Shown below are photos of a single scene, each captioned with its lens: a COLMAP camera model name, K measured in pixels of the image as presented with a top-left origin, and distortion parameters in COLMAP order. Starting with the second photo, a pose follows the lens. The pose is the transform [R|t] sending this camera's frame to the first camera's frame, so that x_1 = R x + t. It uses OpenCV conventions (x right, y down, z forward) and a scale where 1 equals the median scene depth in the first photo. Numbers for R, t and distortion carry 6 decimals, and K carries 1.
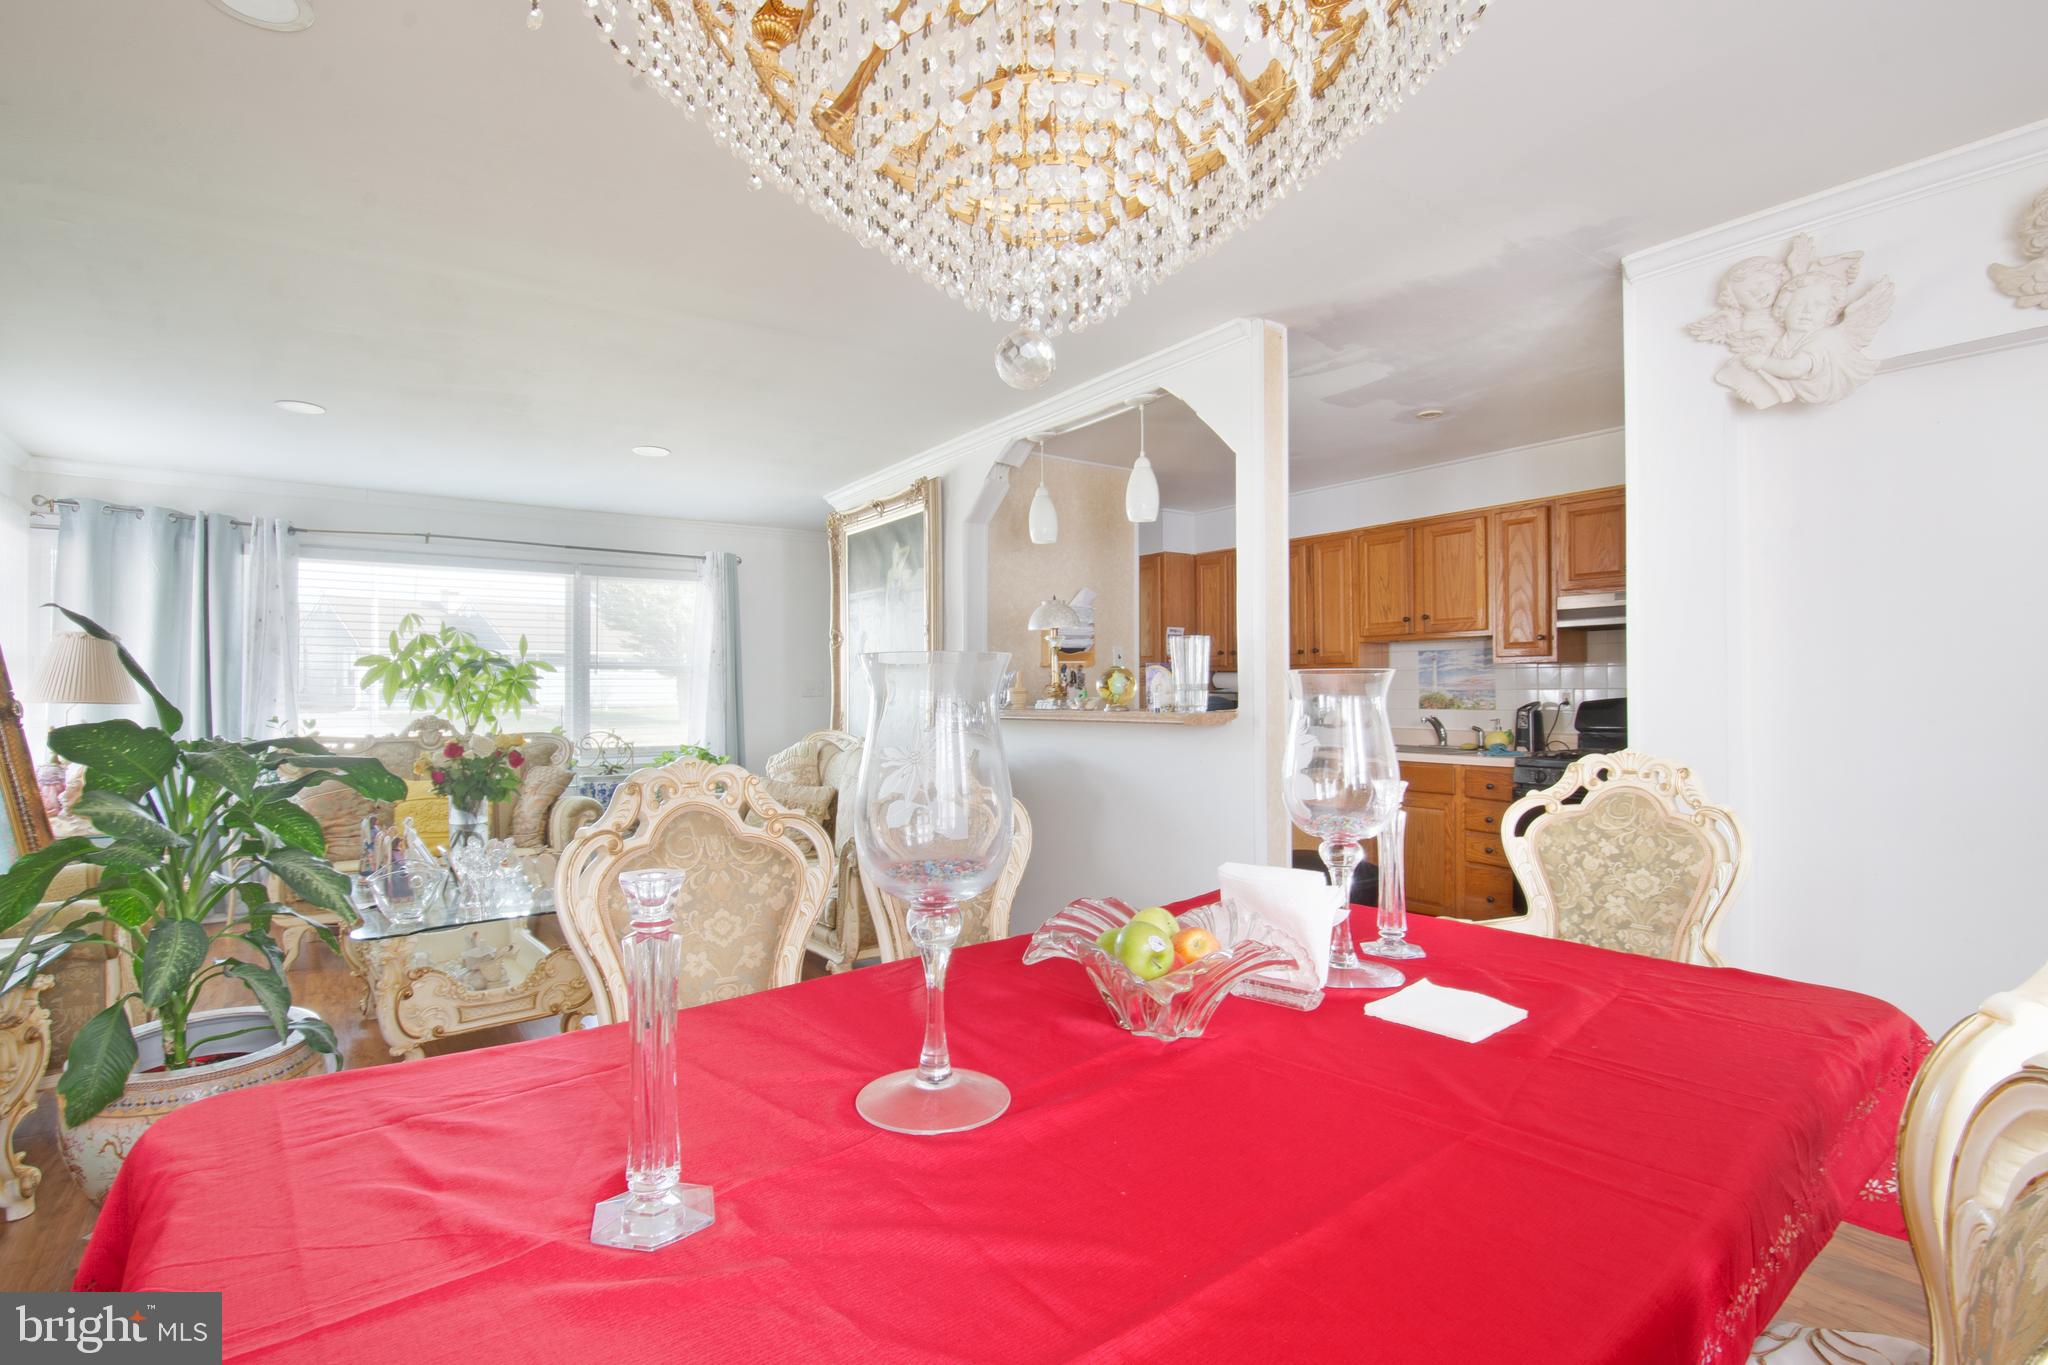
lens RADIAL K [[962.6, 0, 1006.1], [0, 962.6, 696.0], [0, 0, 1]] dist [-0.020657, -0.003444]
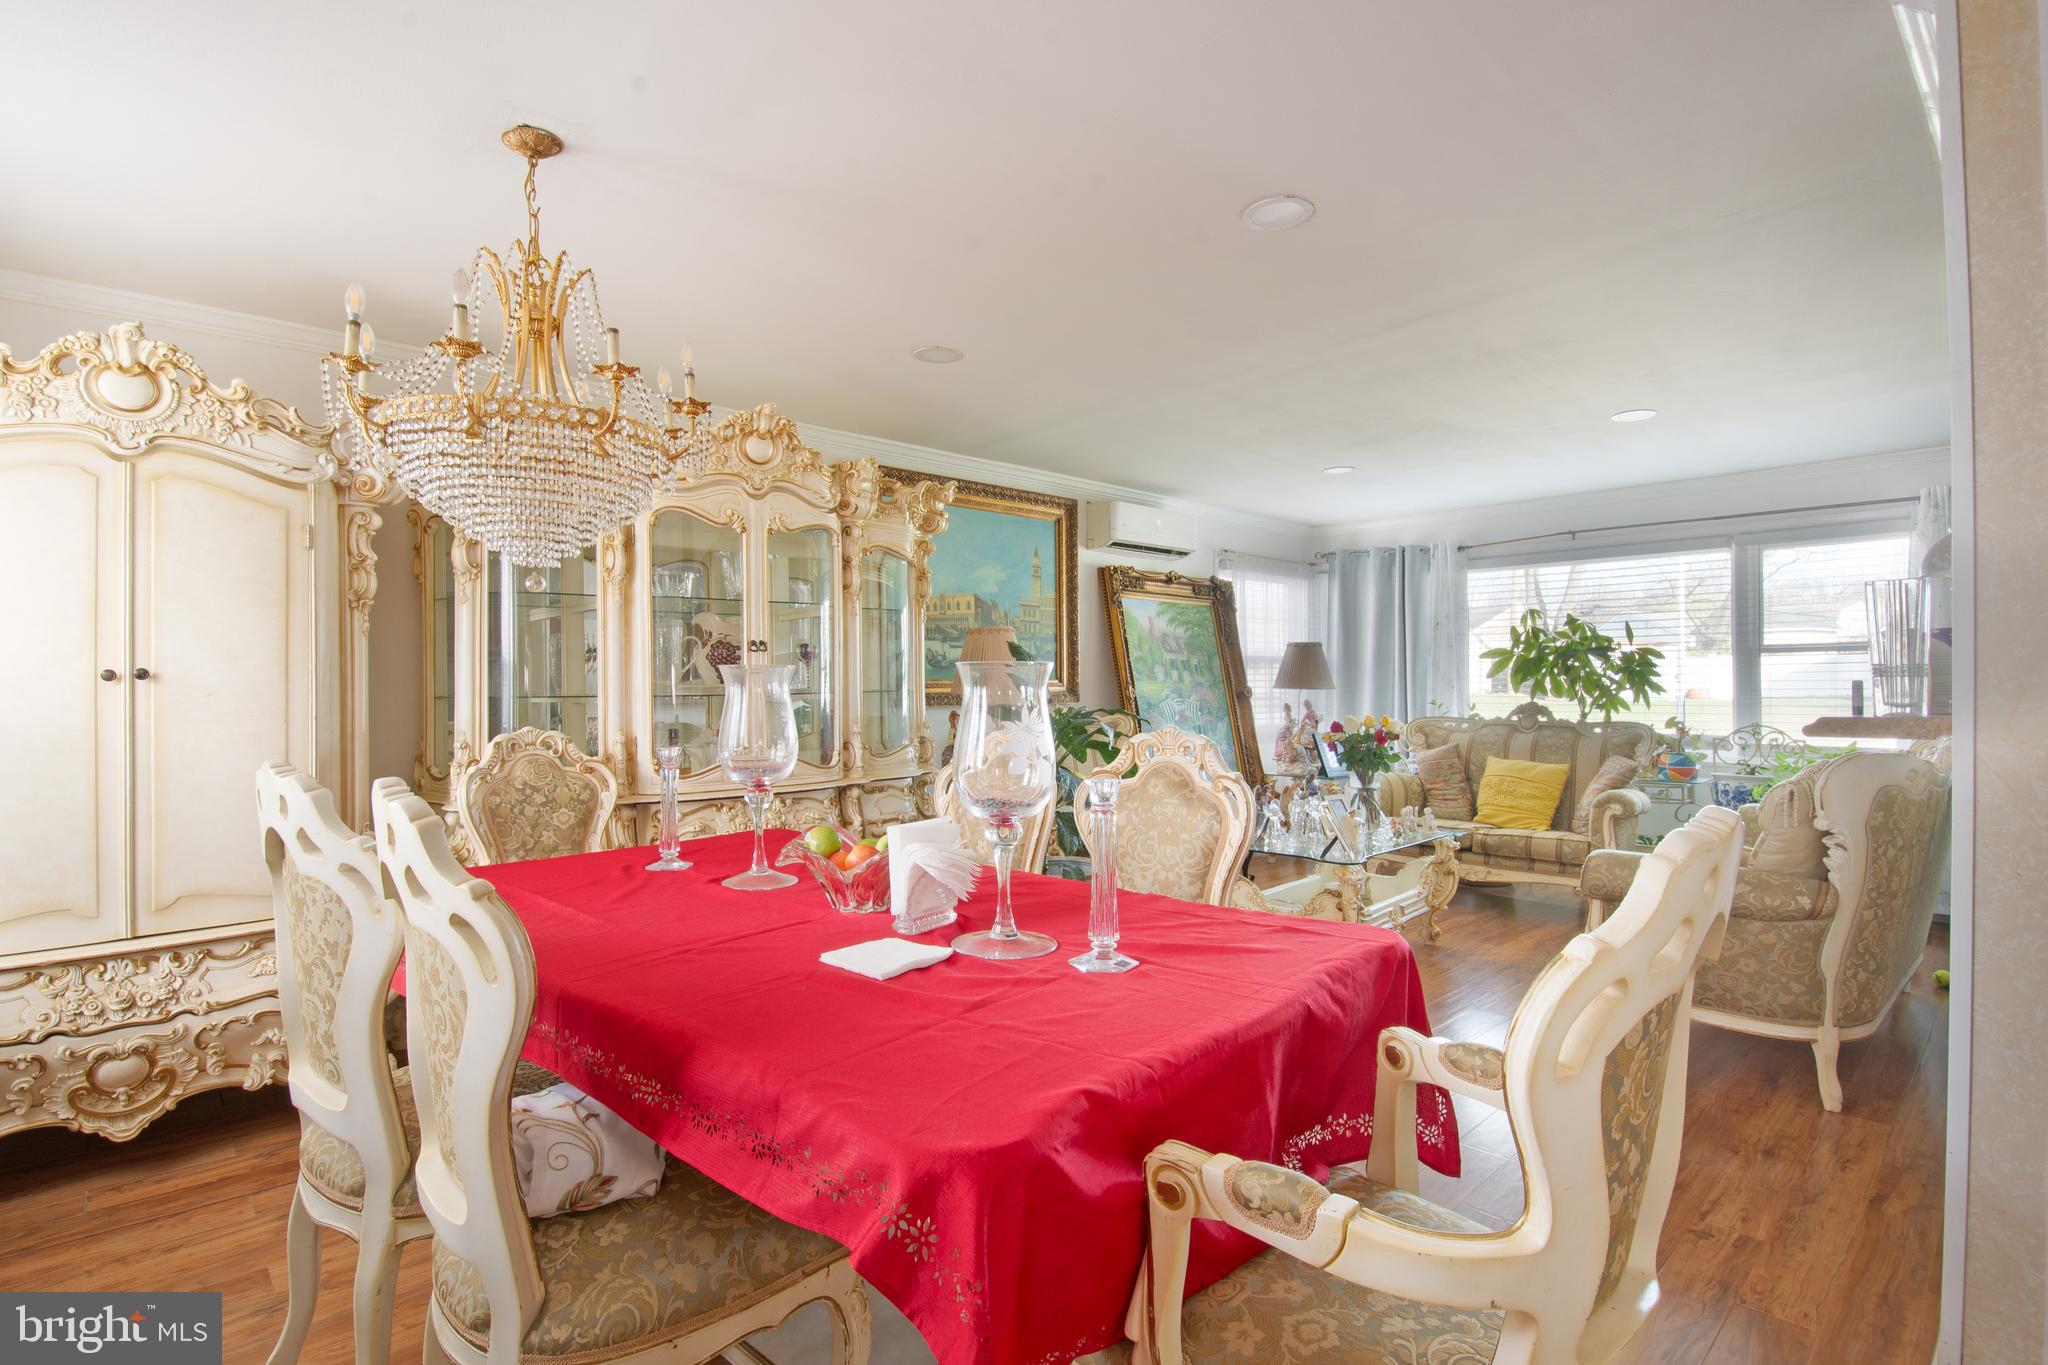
lens RADIAL K [[962.6, 0, 982.1], [0, 962.6, 690.8], [0, 0, 1]] dist [-0.020657, -0.003444]
pose [[0.097219, 0.006370, -0.995243, 0.413491], [-0.002084, 0.999979, 0.006196, 0.002217], [0.995261, 0.001472, 0.097230, 0.258812]]
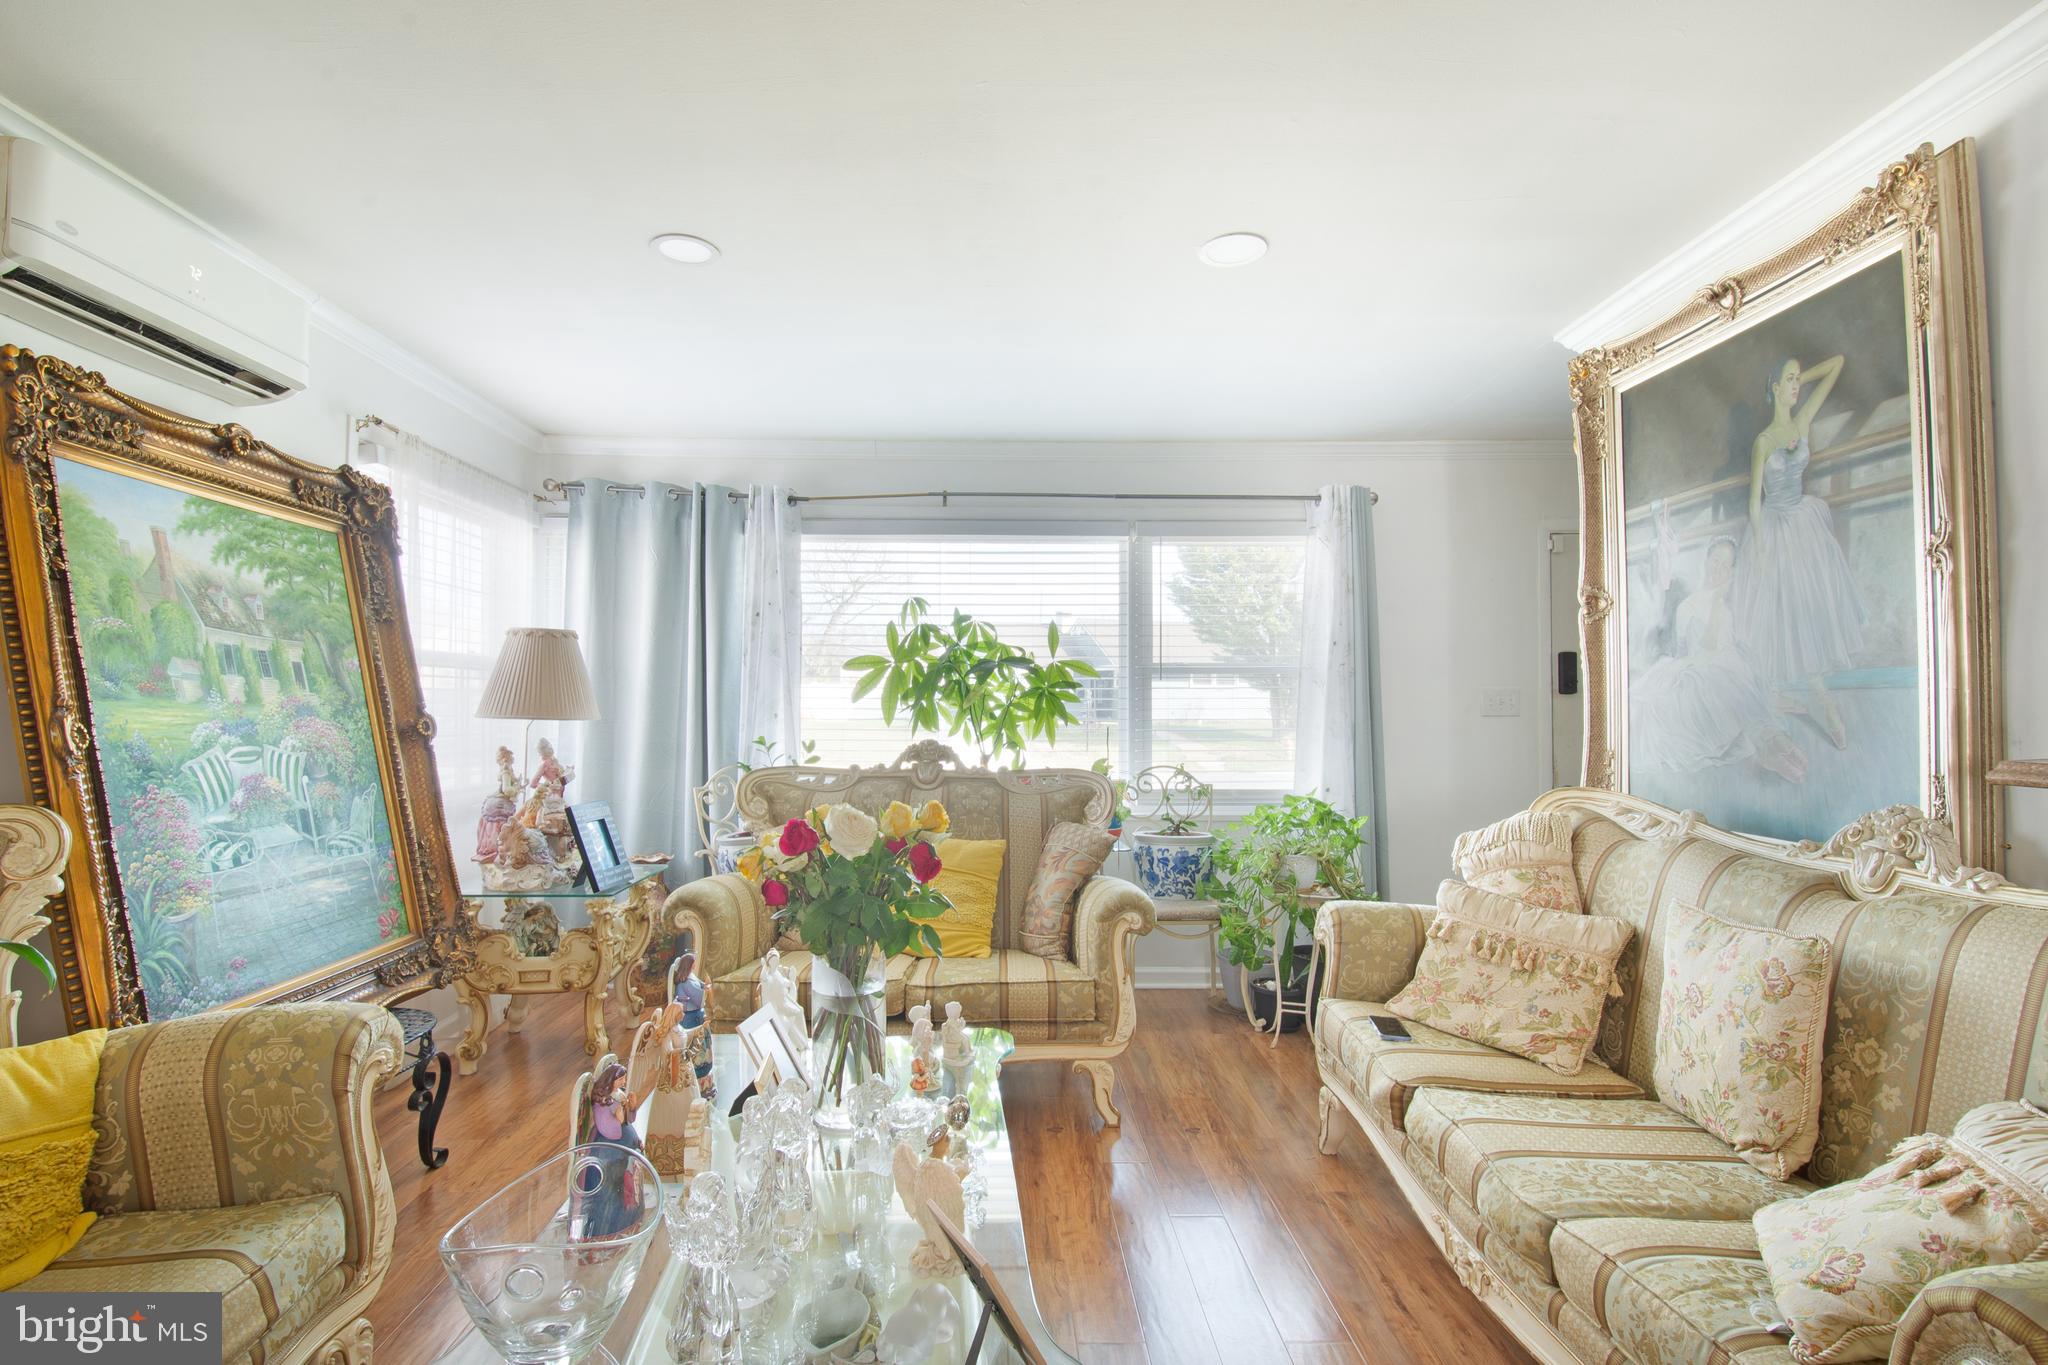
lens RADIAL K [[962.6, 0, 994.9], [0, 962.6, 680.9], [0, 0, 1]] dist [-0.020657, -0.003444]
pose [[0.822518, -0.009969, -0.568652, -0.158656], [-0.007879, 0.999551, -0.028920, -0.002539], [0.568684, 0.028268, 0.822070, 0.435875]]
